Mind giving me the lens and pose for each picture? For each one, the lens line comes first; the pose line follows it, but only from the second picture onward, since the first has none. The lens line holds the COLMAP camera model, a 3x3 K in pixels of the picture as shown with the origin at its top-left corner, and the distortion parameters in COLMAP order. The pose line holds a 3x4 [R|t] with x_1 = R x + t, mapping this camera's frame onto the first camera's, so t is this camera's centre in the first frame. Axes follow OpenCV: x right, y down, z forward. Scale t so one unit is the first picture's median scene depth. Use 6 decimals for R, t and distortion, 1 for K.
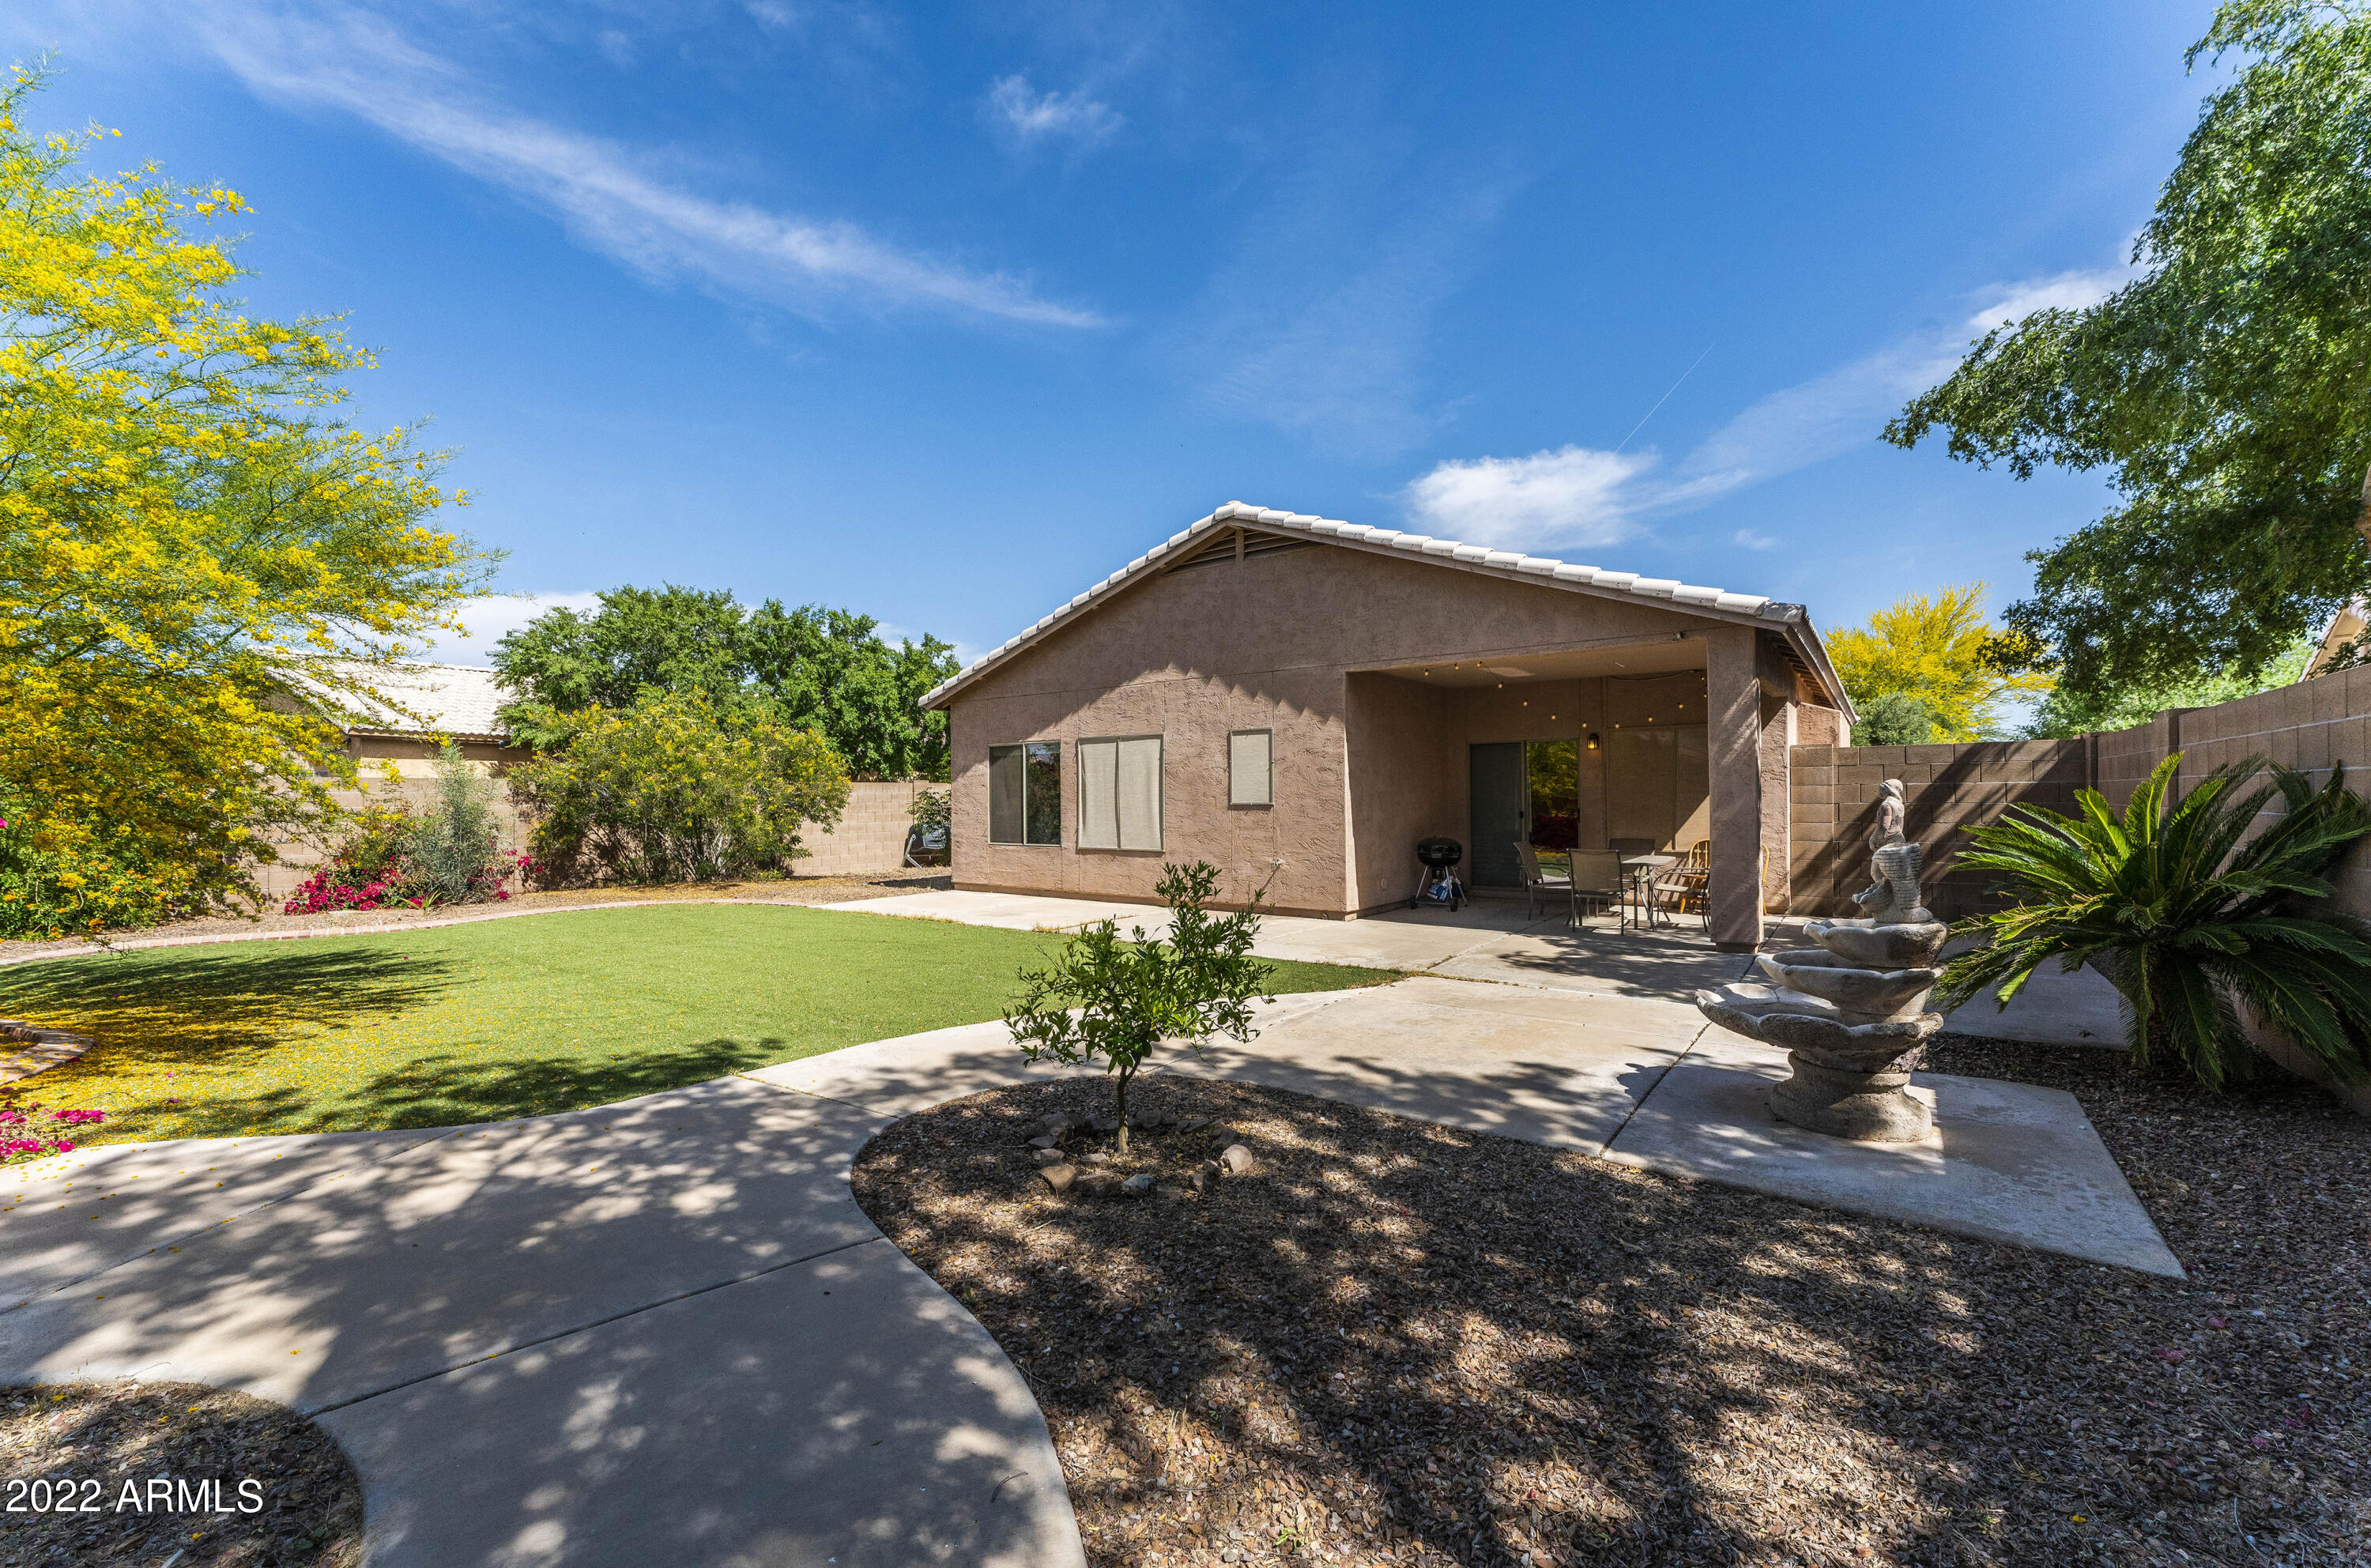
lens RADIAL K [[946.8, 0, 1194.1], [0, 946.8, 796.8], [0, 0, 1]] dist [0.001907, 0.001363]
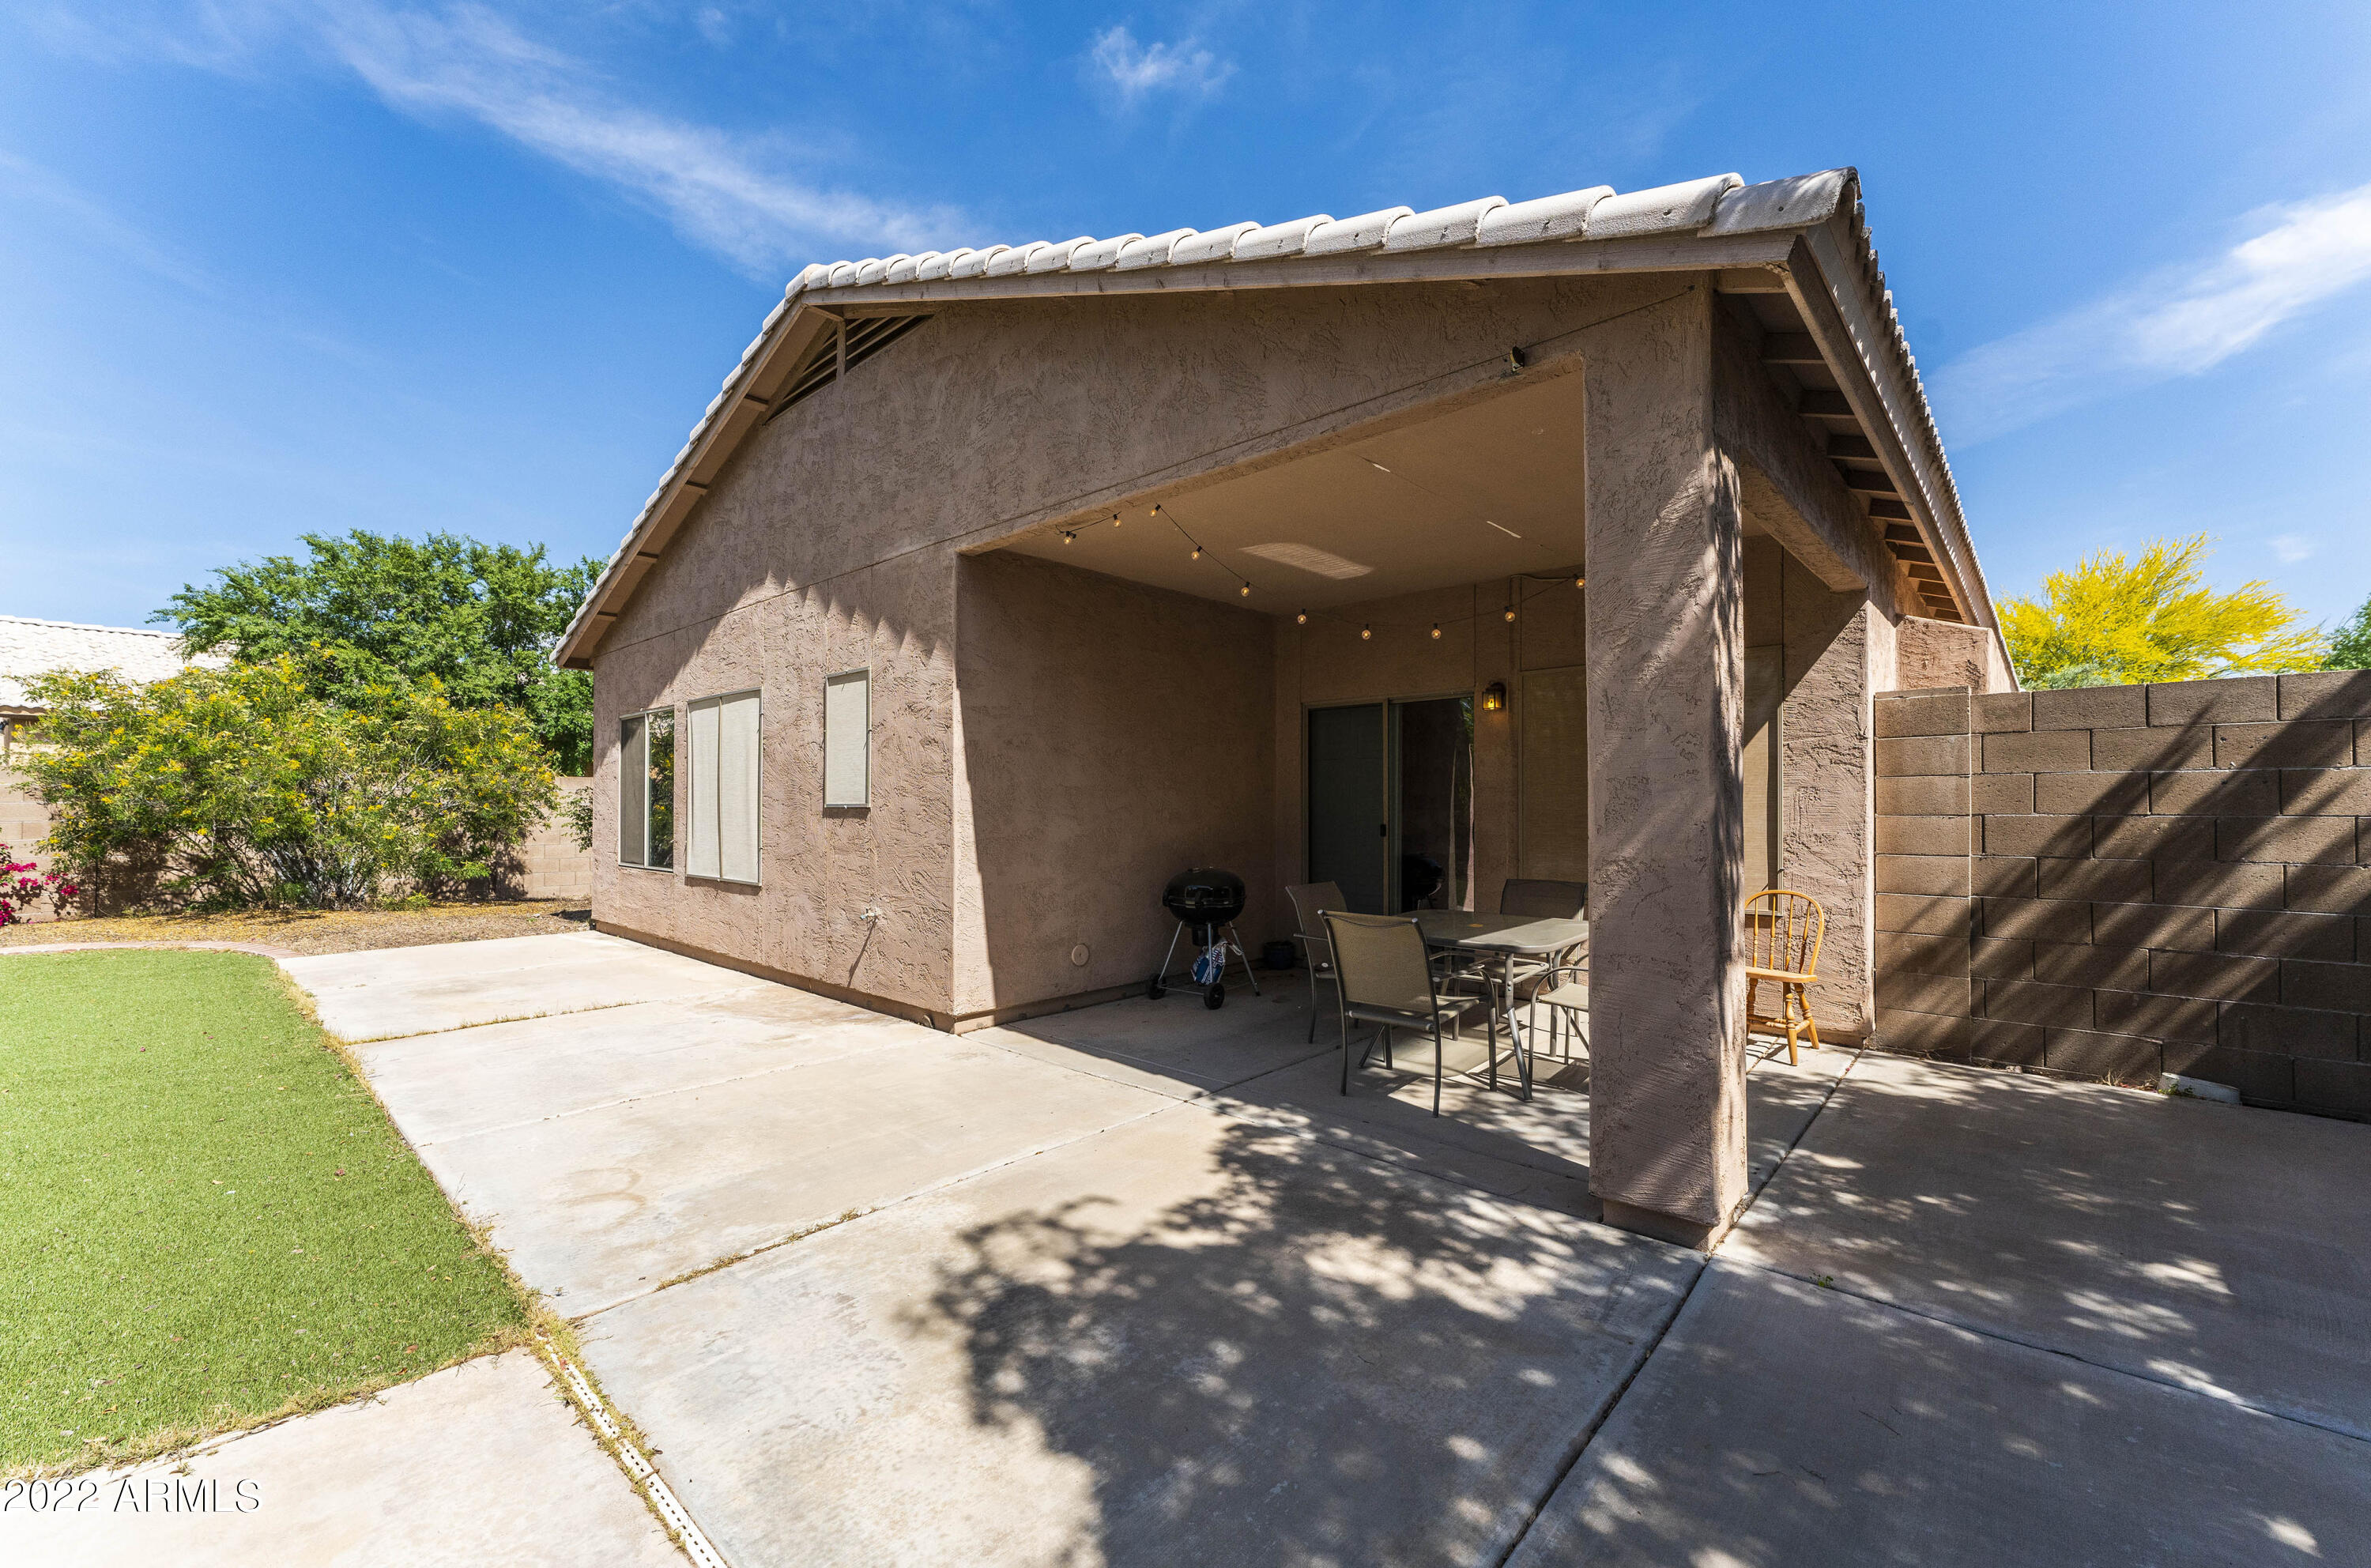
lens RADIAL K [[946.8, 0, 1201.1], [0, 946.8, 788.5], [0, 0, 1]] dist [0.001907, 0.001363]
pose [[0.994590, 0.006579, -0.103668, 0.327862], [-0.008479, 0.999804, -0.017898, 0.005078], [0.103529, 0.018680, 0.994451, 0.472168]]
